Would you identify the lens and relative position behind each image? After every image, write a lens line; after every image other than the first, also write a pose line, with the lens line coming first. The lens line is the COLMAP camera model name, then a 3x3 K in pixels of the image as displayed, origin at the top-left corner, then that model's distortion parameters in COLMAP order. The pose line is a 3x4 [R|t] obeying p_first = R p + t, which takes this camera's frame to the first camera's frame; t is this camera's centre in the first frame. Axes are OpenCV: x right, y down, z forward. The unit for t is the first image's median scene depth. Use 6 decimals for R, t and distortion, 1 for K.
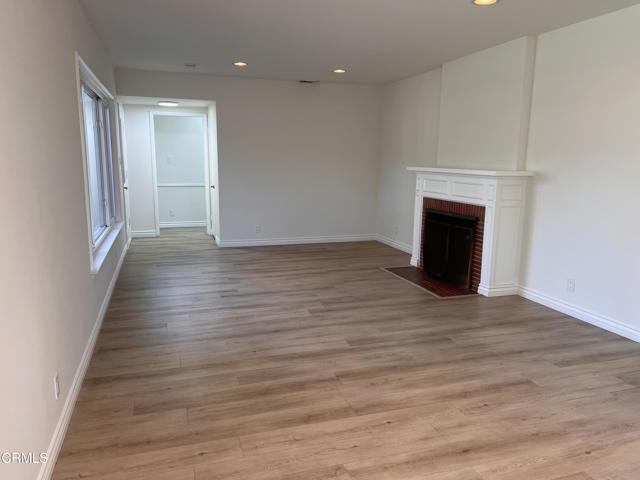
lens RADIAL K [[481.8, 0, 318.7], [0, 481.8, 241.7], [0, 0, 1]] dist [0.005726, 0.000843]
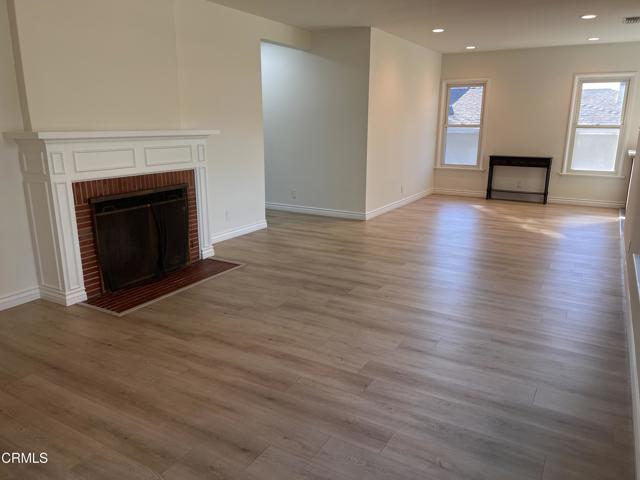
lens RADIAL K [[481.8, 0, 318.7], [0, 481.8, 241.7], [0, 0, 1]] dist [0.005726, 0.000843]
pose [[-0.676671, -0.184579, 0.712774, -0.515334], [0.121958, 0.926597, 0.355731, -0.246422], [-0.726115, 0.327641, -0.604490, 1.438510]]
